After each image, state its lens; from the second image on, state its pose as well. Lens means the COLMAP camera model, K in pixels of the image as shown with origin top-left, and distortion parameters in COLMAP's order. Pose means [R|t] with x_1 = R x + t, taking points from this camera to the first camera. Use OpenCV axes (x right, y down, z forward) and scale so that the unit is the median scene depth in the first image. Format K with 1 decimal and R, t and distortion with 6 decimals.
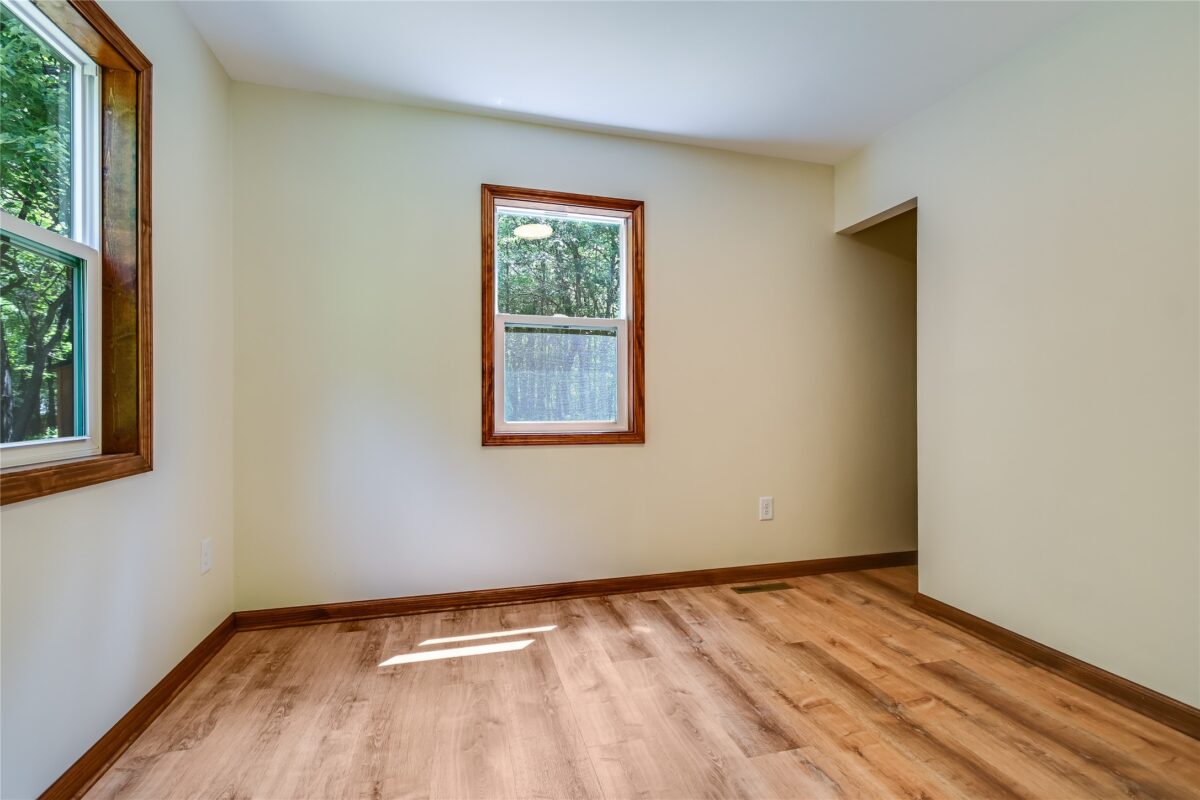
lens RADIAL K [[528.8, 0, 601.9], [0, 528.8, 404.0], [0, 0, 1]] dist [-0.000661, -0.004626]
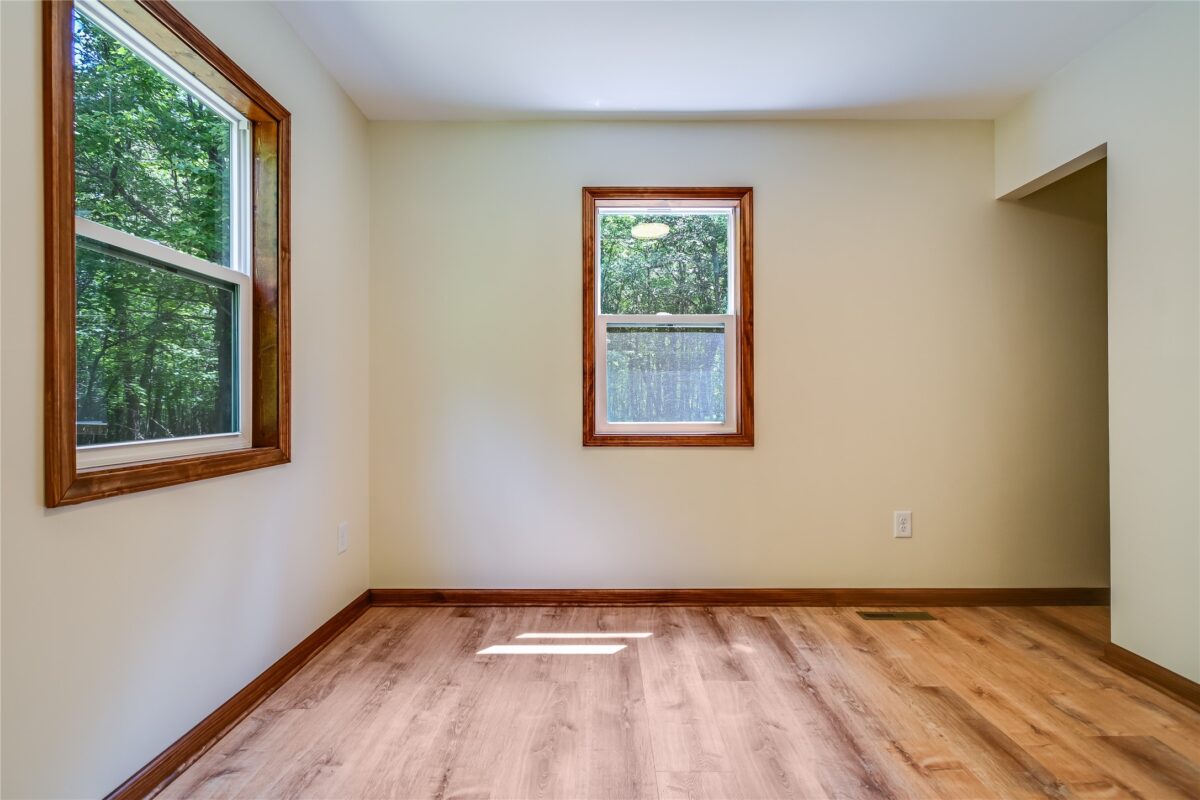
lens RADIAL K [[522.6, 0, 602.3], [0, 522.6, 401.9], [0, 0, 1]] dist [0.001491, -0.005126]
pose [[0.963561, -0.002960, -0.267471, 0.091151], [0.001676, 0.999986, -0.005026, -0.000093], [0.267483, 0.004395, 0.963553, 0.055571]]
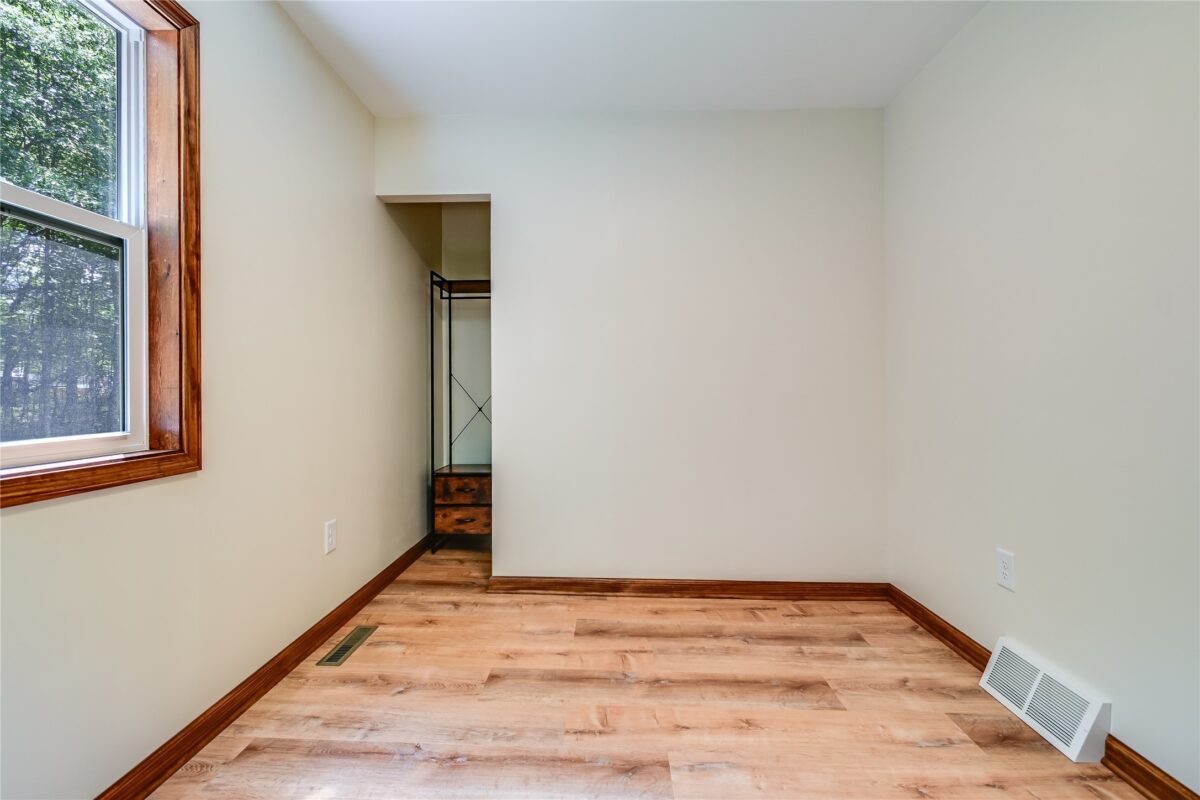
lens RADIAL K [[533.3, 0, 595.8], [0, 533.3, 387.7], [0, 0, 1]] dist [0.001182, -0.000533]
pose [[0.307138, 0.004149, 0.951656, -0.402854], [0.005291, 0.999968, -0.006067, -0.005614], [-0.951650, 0.006898, 0.307106, 0.584478]]
